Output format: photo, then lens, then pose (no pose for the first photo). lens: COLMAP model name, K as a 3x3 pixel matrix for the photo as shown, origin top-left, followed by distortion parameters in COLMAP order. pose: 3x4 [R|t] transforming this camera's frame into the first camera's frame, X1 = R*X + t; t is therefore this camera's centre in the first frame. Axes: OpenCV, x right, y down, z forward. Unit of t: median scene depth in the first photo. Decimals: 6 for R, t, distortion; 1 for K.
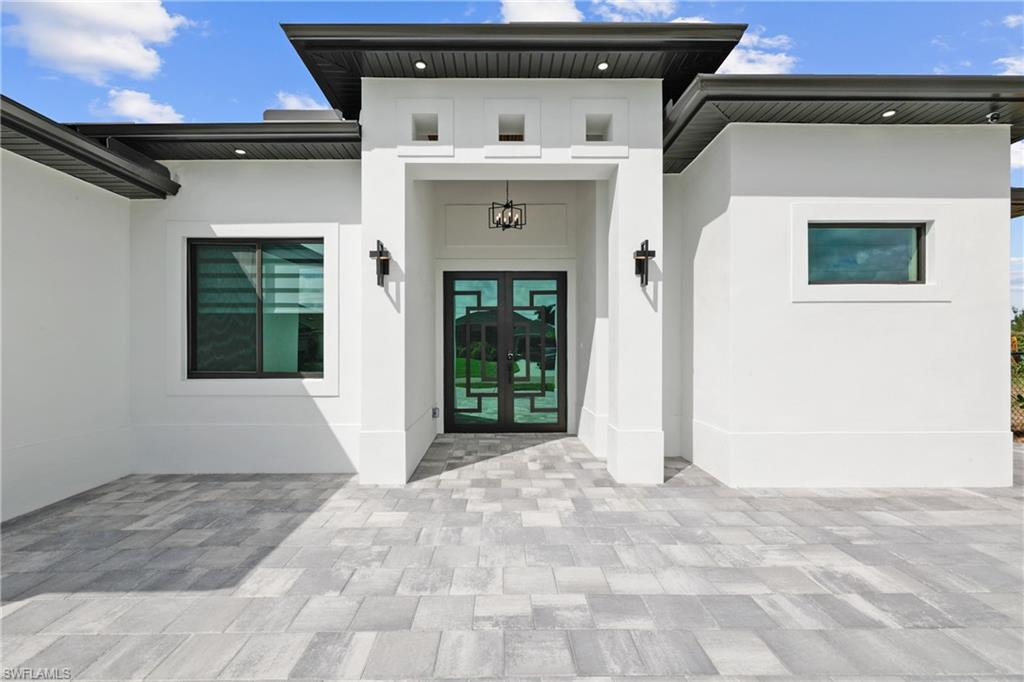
lens RADIAL K [[464.8, 0, 497.3], [0, 464.8, 347.7], [0, 0, 1]] dist [0.002505, -0.000610]
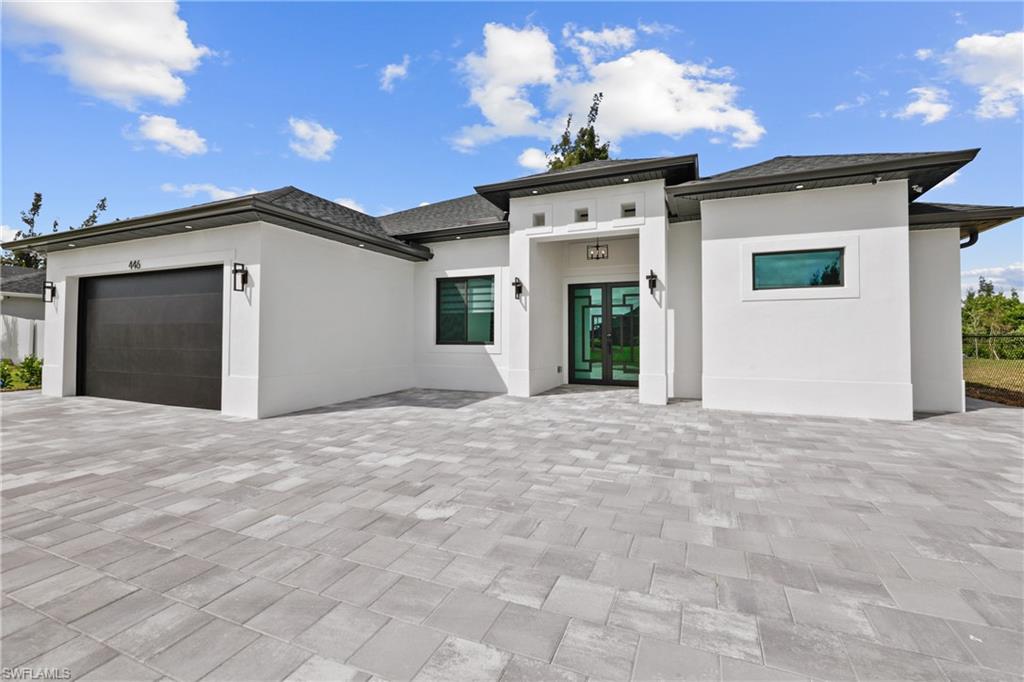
lens RADIAL K [[444.9, 0, 516.2], [0, 444.9, 338.3], [0, 0, 1]] dist [-0.003847, 0.000979]
pose [[0.926531, 0.003211, -0.376204, 0.464079], [-0.003848, 0.999992, -0.000941, 0.041812], [0.376198, 0.002320, 0.926537, -0.790035]]
